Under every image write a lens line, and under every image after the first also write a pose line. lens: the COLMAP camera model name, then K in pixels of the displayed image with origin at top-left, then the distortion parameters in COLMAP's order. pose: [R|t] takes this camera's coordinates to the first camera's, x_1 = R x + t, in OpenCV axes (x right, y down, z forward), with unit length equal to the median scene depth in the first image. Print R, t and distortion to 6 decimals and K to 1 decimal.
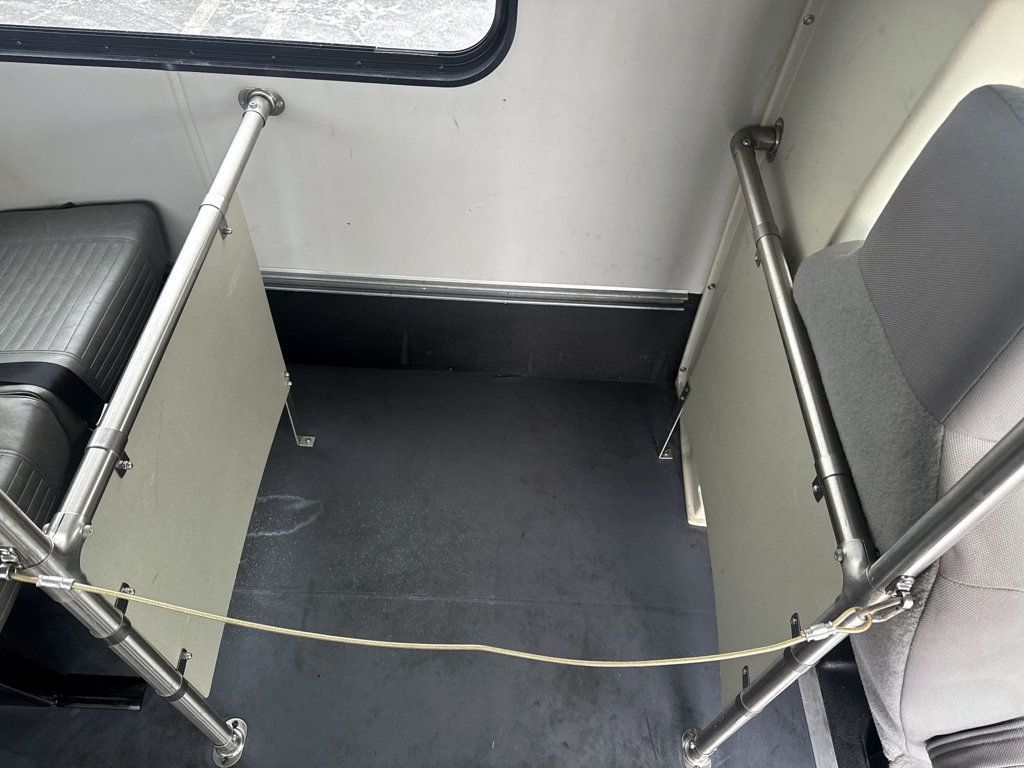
lens RADIAL K [[722.8, 0, 506.8], [0, 722.8, 387.0], [0, 0, 1]] dist [0.007148, -0.007274]
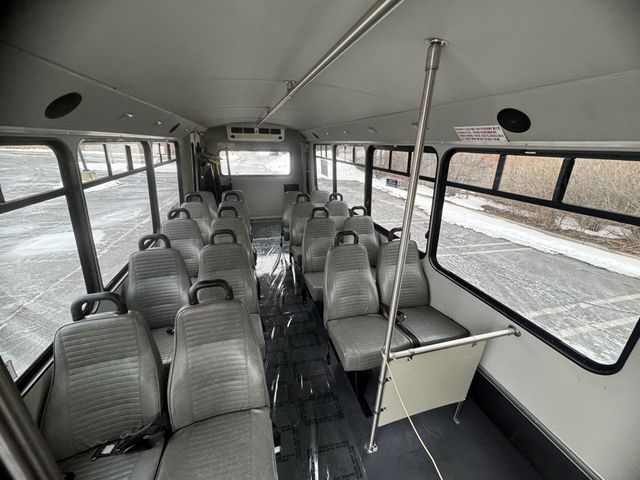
lens RADIAL K [[252.5, 0, 320.2], [0, 252.5, 238.2], [0, 0, 1]] dist [-0.002302, 0.000054]
pose [[0.297144, 0.291778, -0.909159, 0.357875], [-0.758211, 0.650846, -0.038932, 0.070213], [0.580363, 0.700903, 0.414624, -0.352491]]
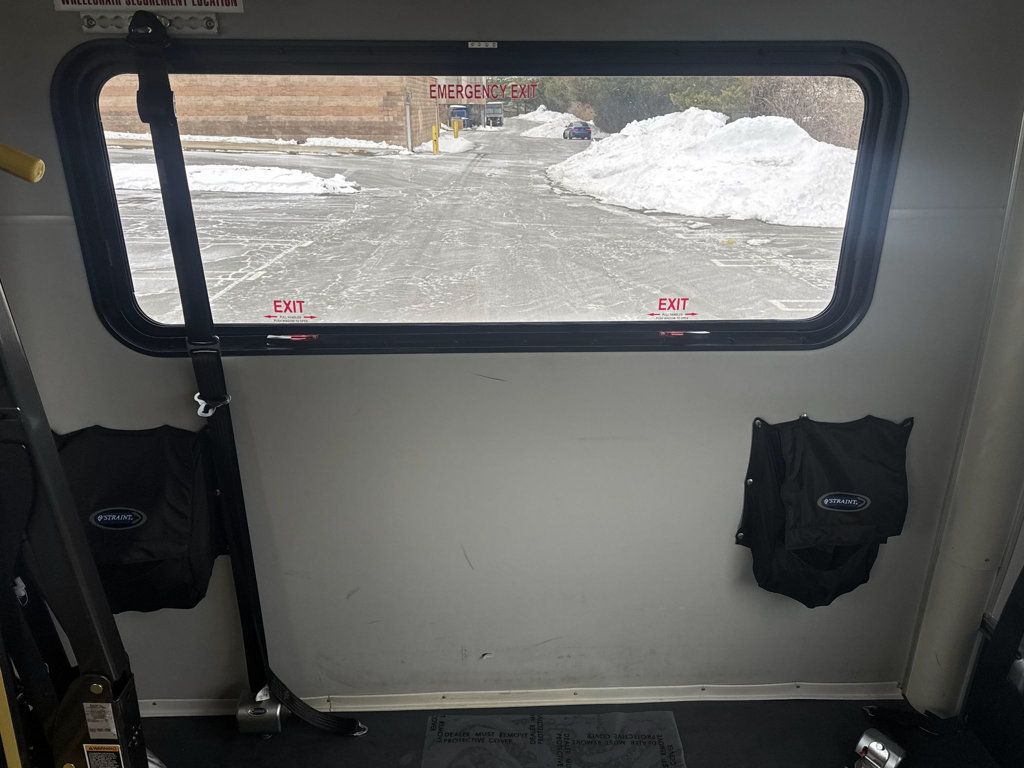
lens RADIAL K [[717.1, 0, 515.1], [0, 717.1, 385.9], [0, 0, 1]] dist [0.054913, -0.055393]
pose [[0.052871, 0.317110, -0.946914, -3.378288], [-0.786932, 0.596997, 0.155989, -0.161021], [0.614770, 0.736909, 0.281108, -0.162435]]
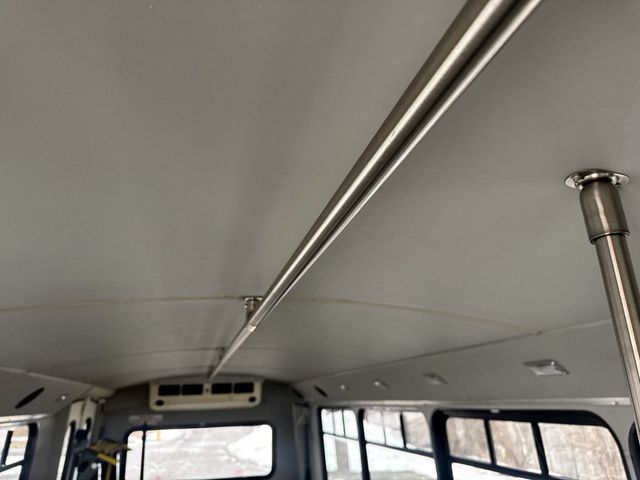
lens RADIAL K [[458.9, 0, 320.0], [0, 458.9, 240.0], [0, 0, 1]] dist [-0.004789, -0.008476]
pose [[0.269056, -0.373106, -0.887919, 0.001476], [-0.728578, 0.524108, -0.441005, -0.081857], [0.629907, 0.765573, -0.130822, -0.331279]]
